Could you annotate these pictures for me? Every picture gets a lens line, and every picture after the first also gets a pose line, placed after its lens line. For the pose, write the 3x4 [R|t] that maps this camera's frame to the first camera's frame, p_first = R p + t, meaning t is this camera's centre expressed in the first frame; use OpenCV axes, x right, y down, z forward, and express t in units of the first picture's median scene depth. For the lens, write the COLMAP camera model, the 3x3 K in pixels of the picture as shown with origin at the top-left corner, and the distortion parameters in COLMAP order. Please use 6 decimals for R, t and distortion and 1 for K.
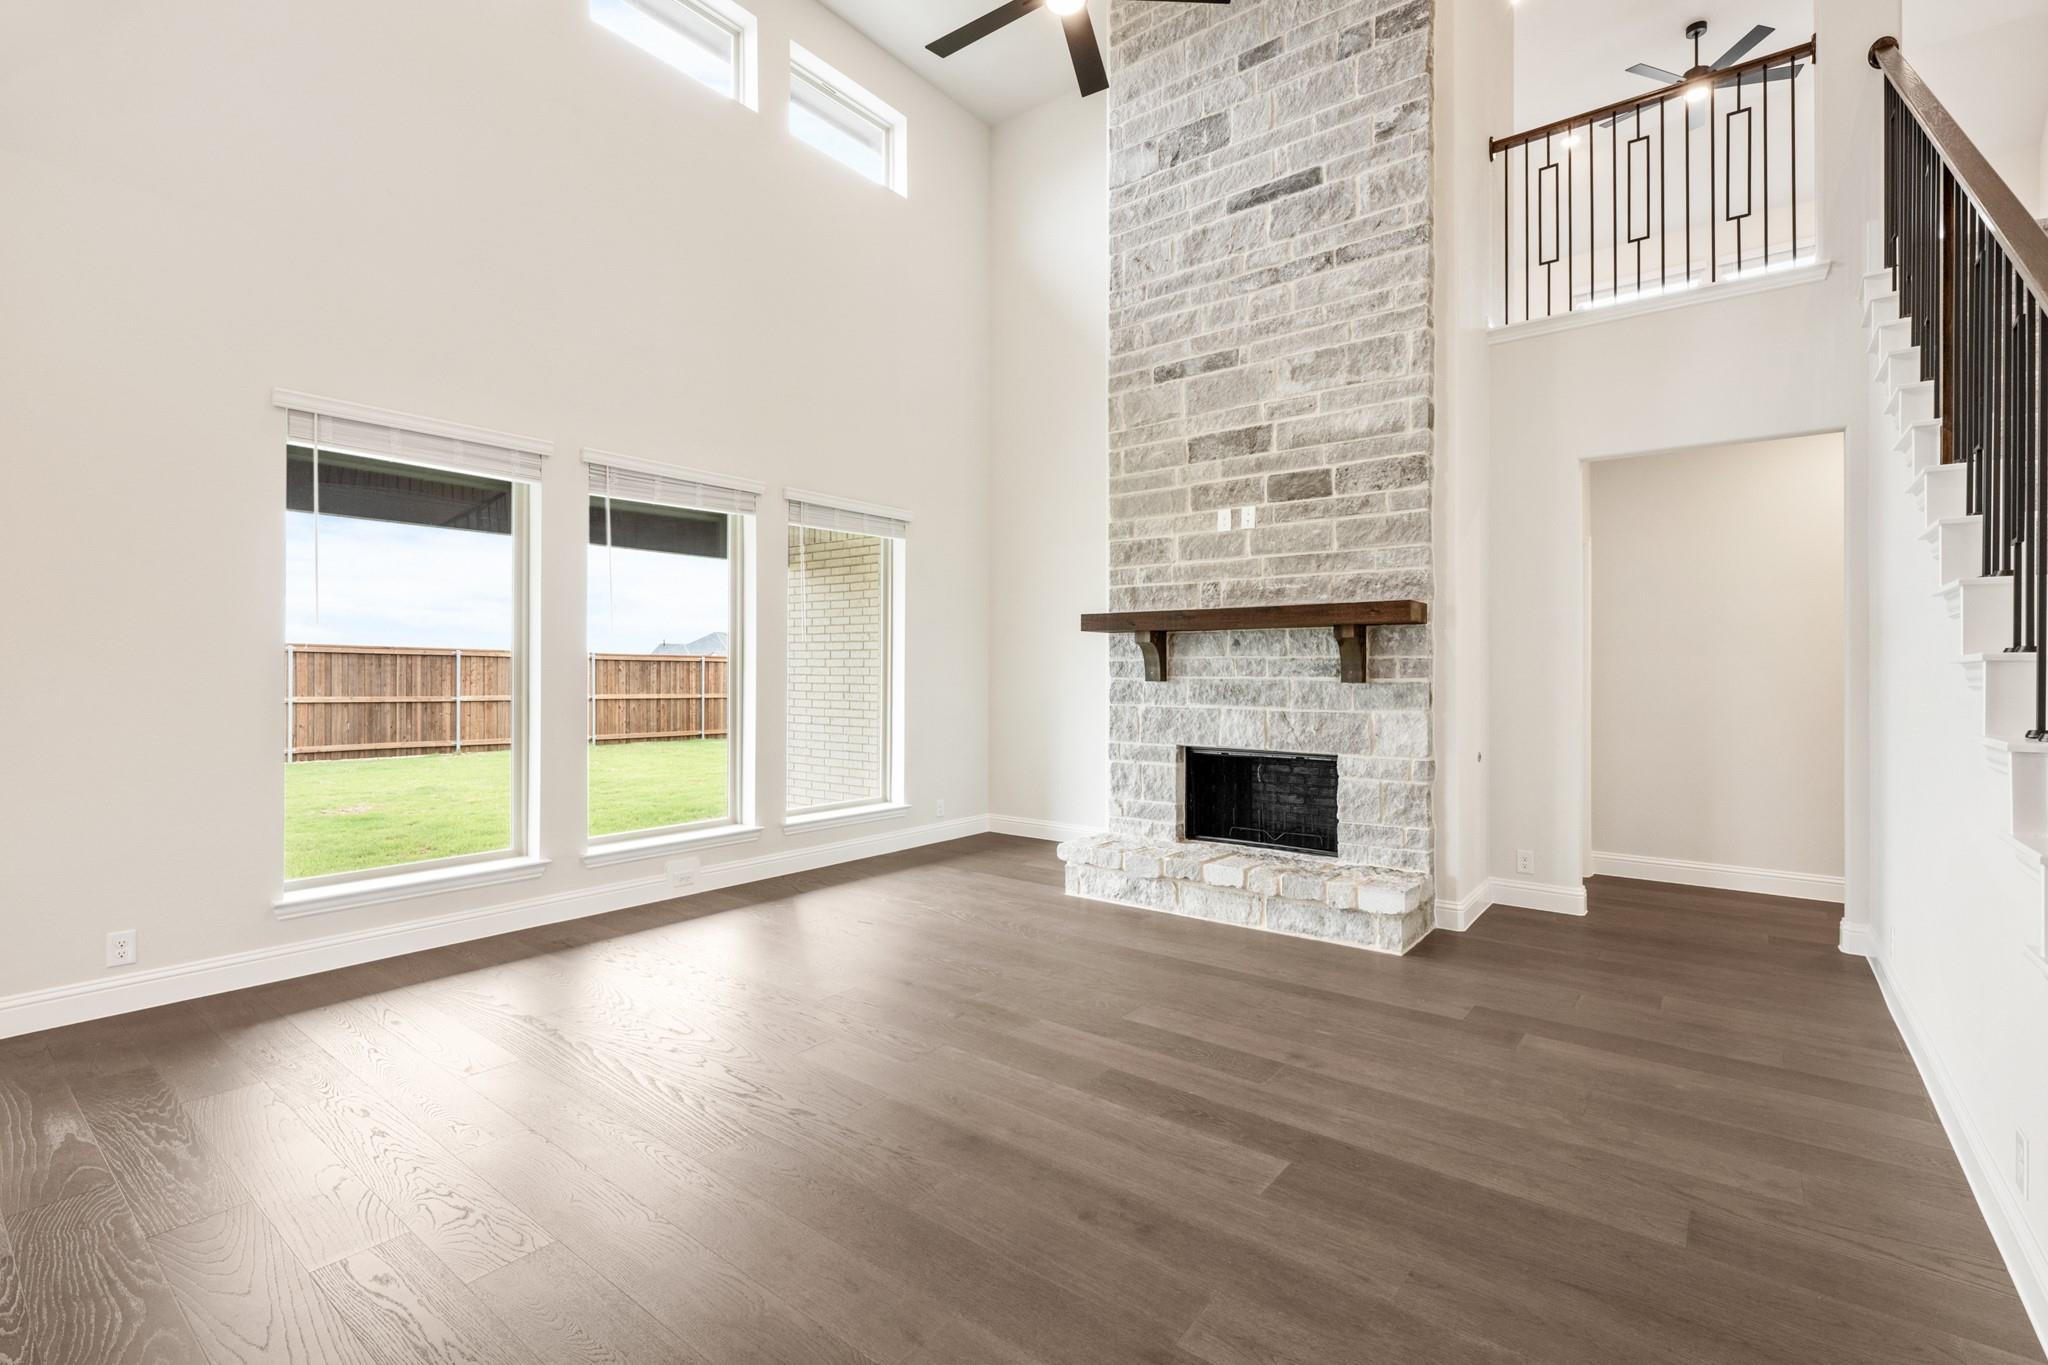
lens RADIAL K [[905.5, 0, 1021.1], [0, 905.5, 668.7], [0, 0, 1]] dist [-0.000487, -0.000281]
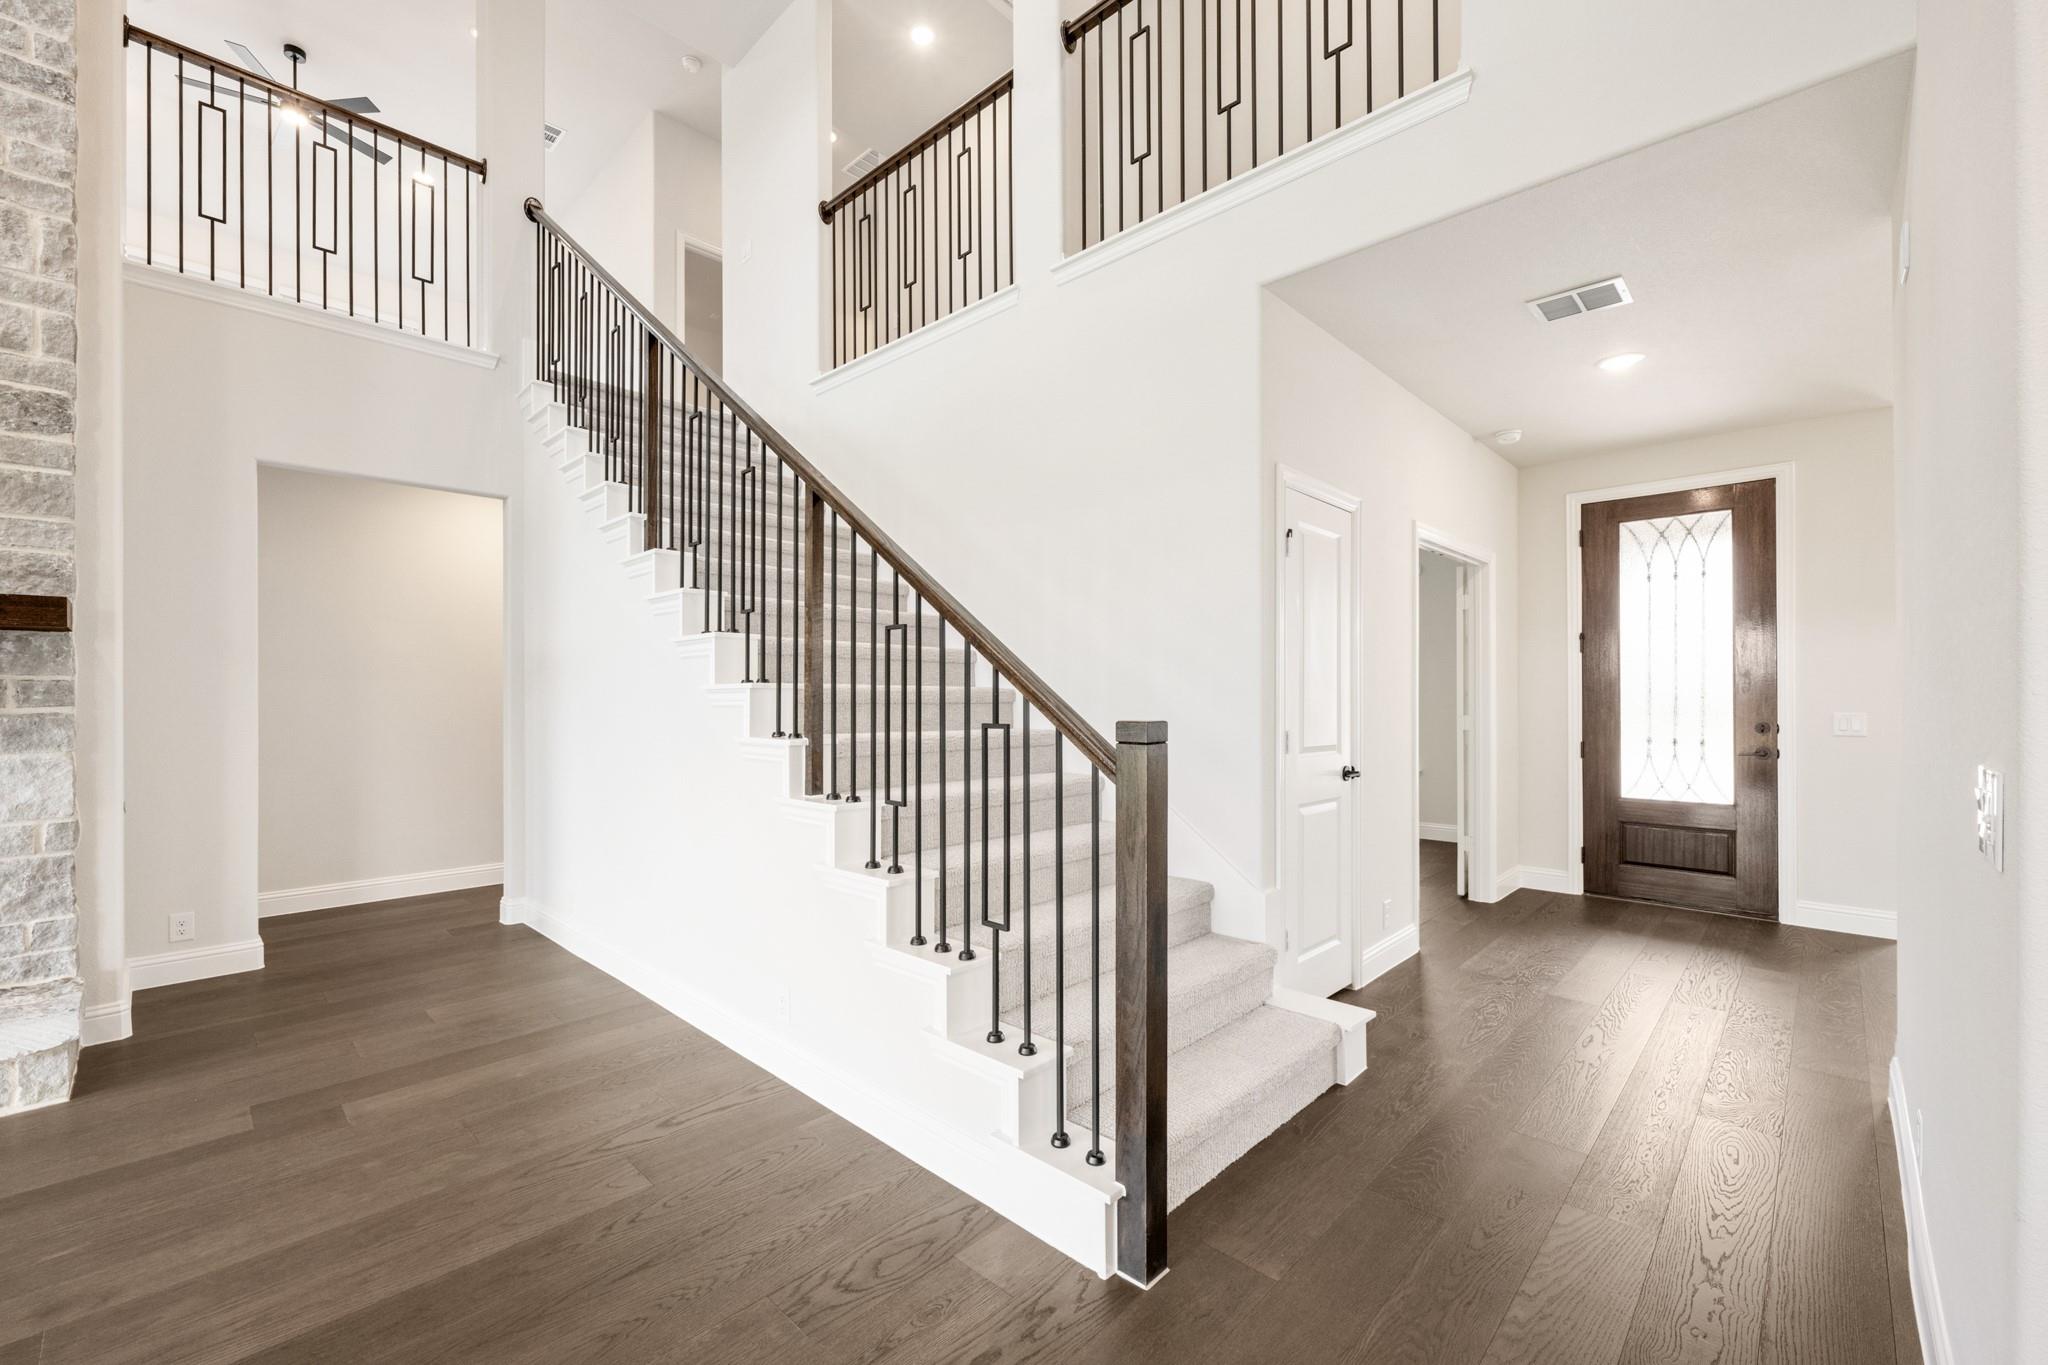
lens RADIAL K [[828.8, 0, 1024.5], [0, 828.8, 695.7], [0, 0, 1]] dist [-0.002276, 0.000018]
pose [[0.114433, -0.003393, 0.993425, -0.120116], [-0.000874, 0.999993, 0.003516, -0.001709], [-0.993431, -0.001270, 0.114429, 0.167183]]
